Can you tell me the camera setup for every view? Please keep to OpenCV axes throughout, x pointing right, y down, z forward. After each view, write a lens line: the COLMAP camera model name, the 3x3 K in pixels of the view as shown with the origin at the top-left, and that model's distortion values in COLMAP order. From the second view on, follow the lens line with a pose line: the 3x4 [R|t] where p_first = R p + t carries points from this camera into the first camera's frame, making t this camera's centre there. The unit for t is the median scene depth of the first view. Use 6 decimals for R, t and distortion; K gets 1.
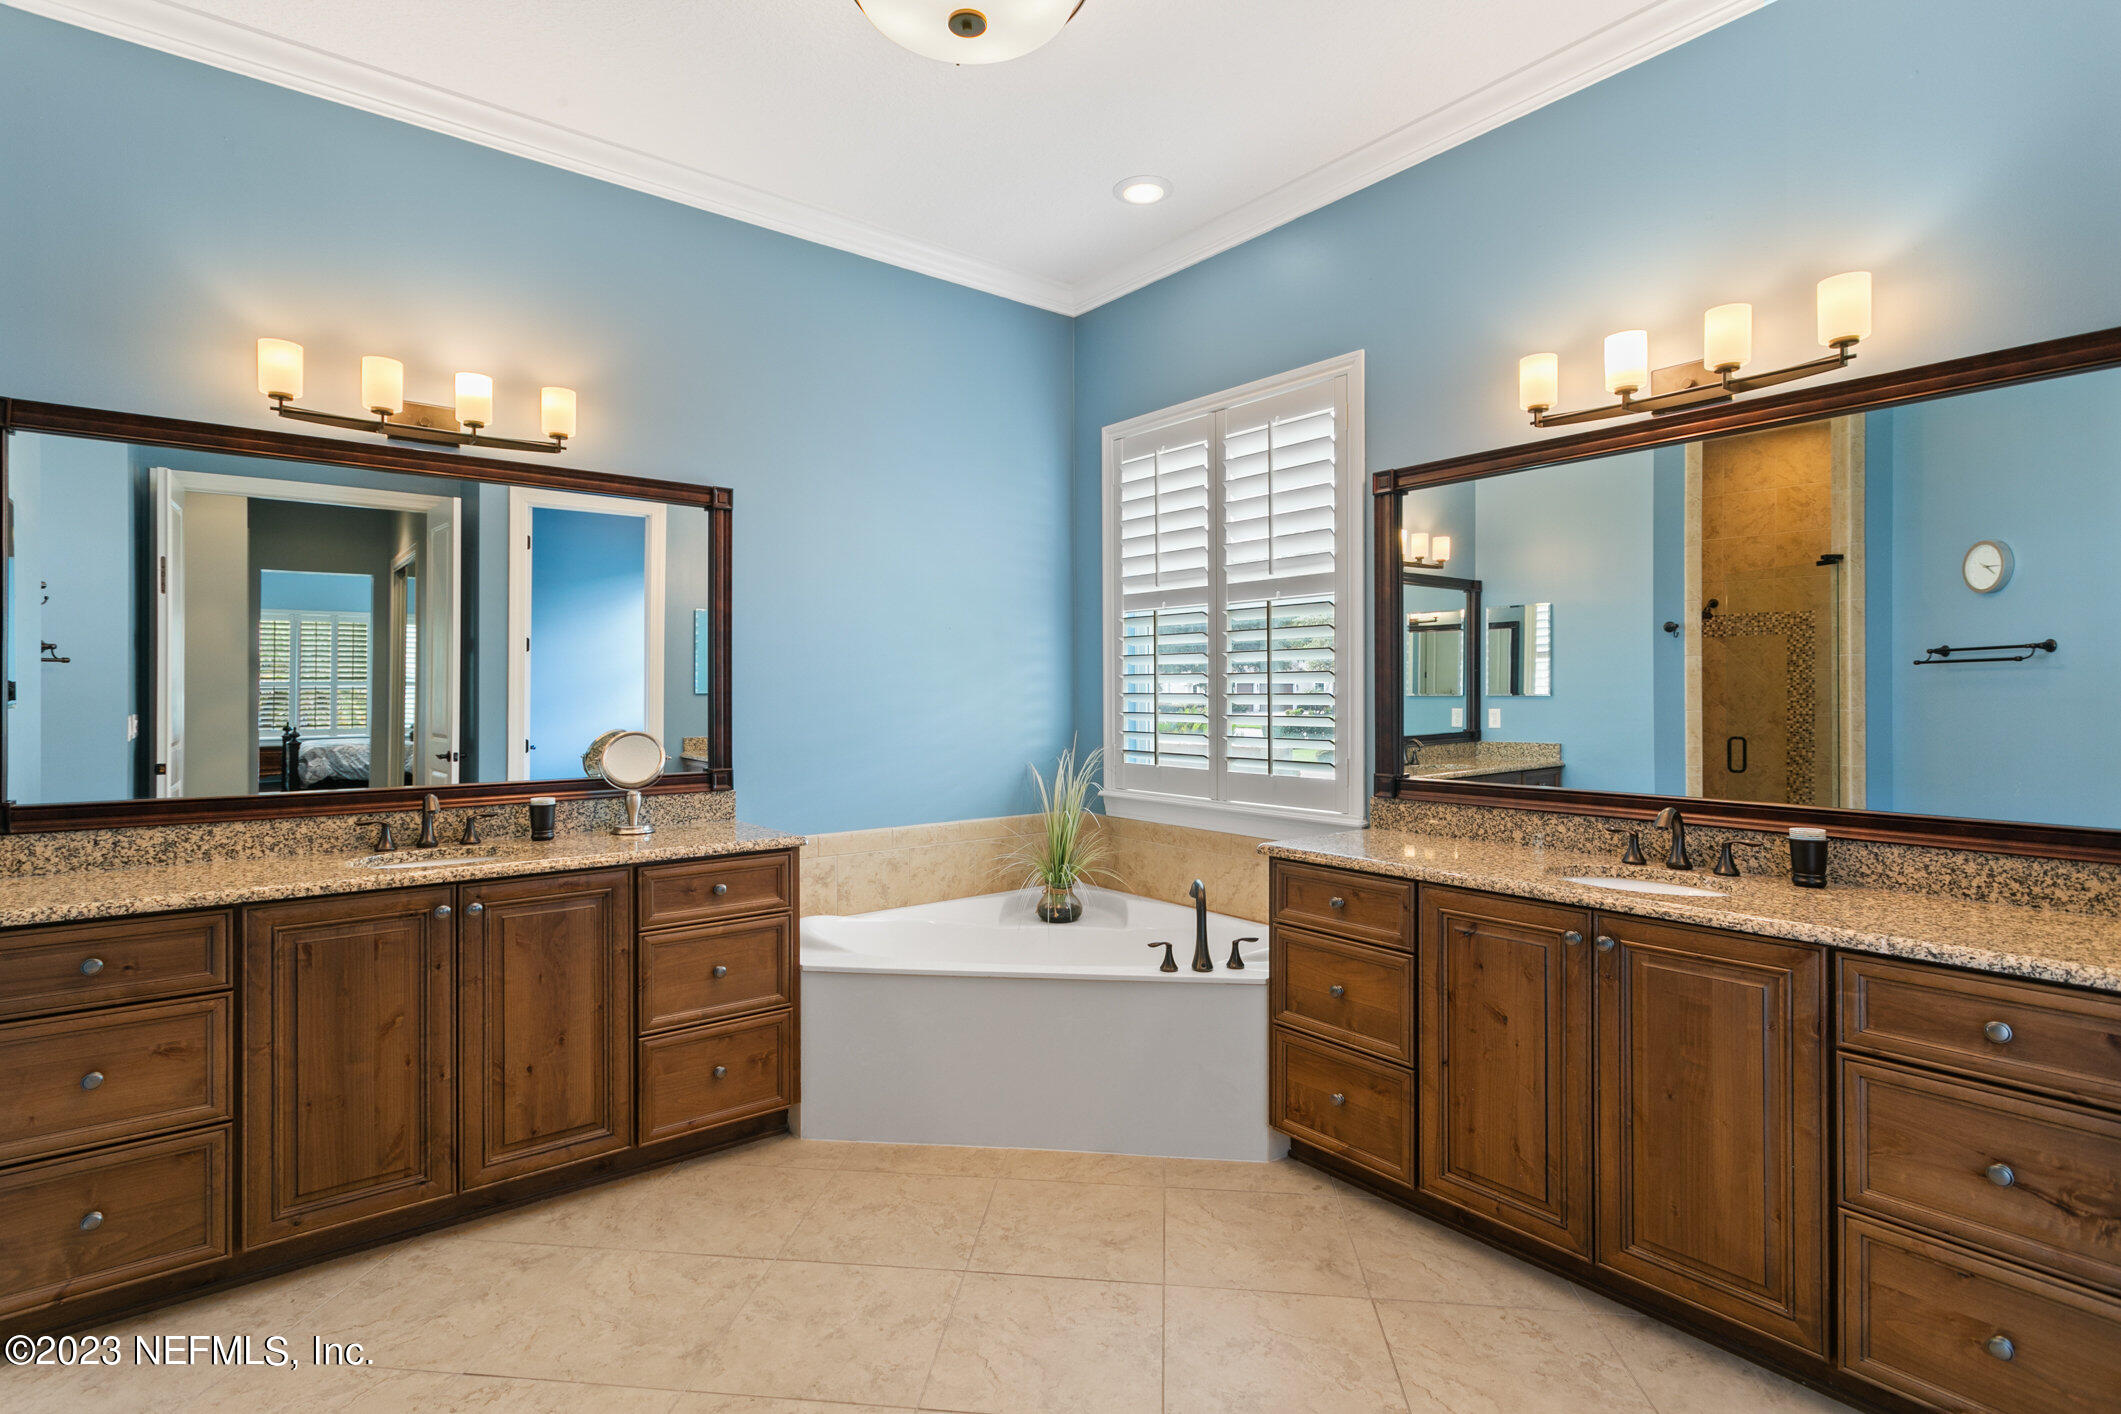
lens RADIAL K [[1025.2, 0, 1064.3], [0, 1025.2, 670.4], [0, 0, 1]] dist [0.002084, 0.000486]
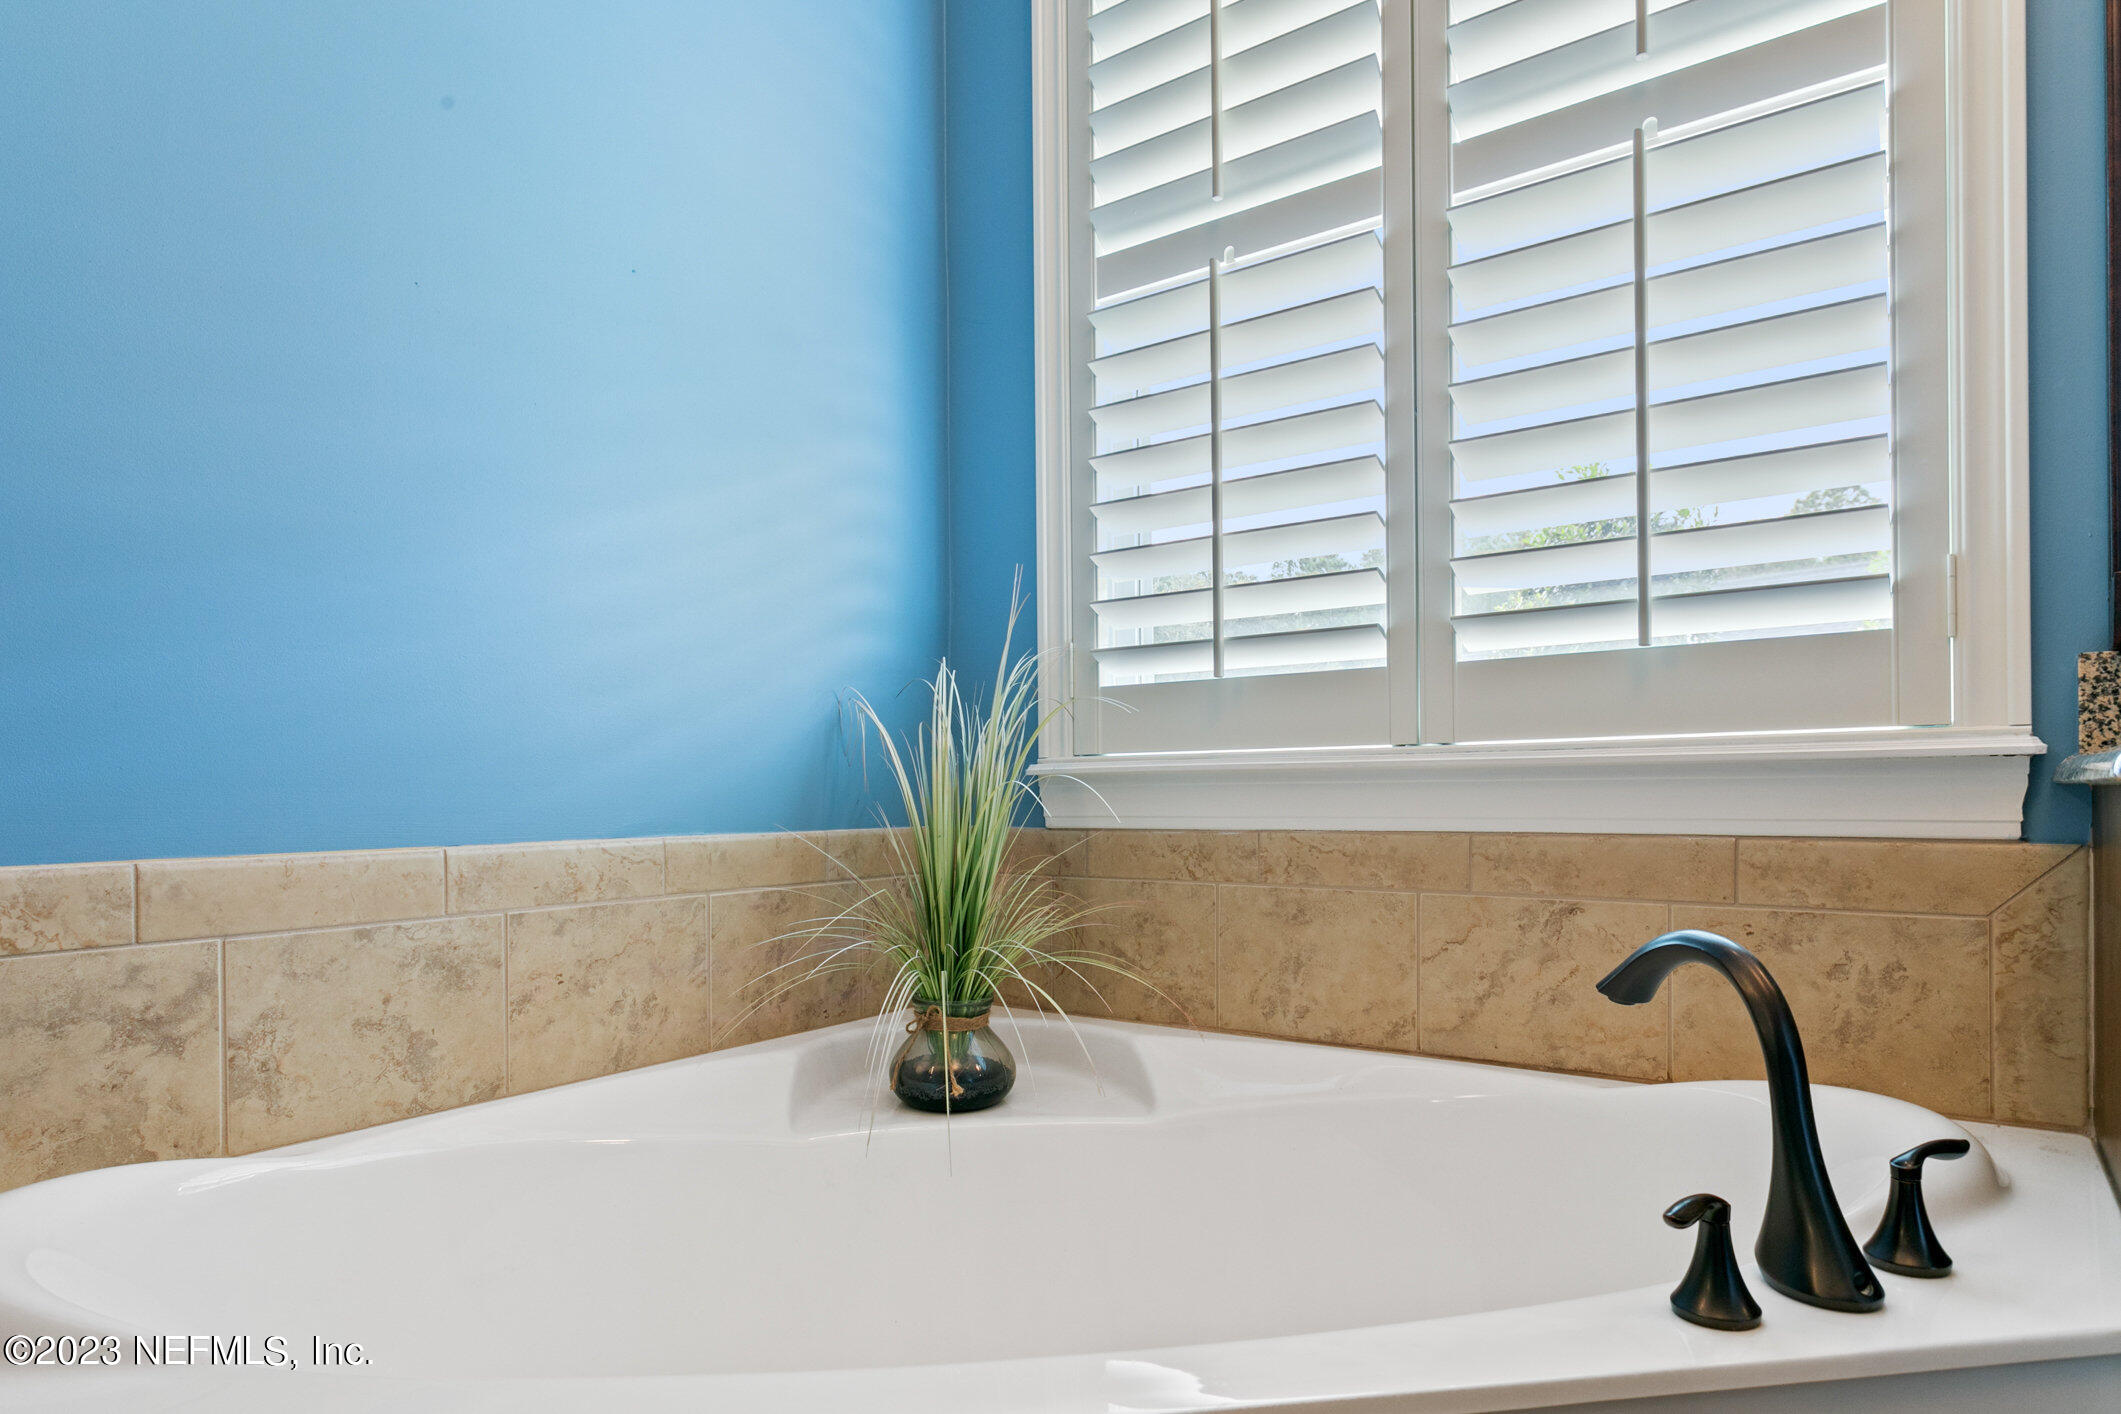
lens RADIAL K [[1238.2, 0, 1056.4], [0, 1238.2, 762.3], [0, 0, 1]] dist [-0.002234, -0.000108]
pose [[0.969000, -0.005736, 0.246995, -0.077542], [0.005624, 0.999984, 0.001158, 0.122472], [-0.246998, 0.000267, 0.969016, 0.565842]]
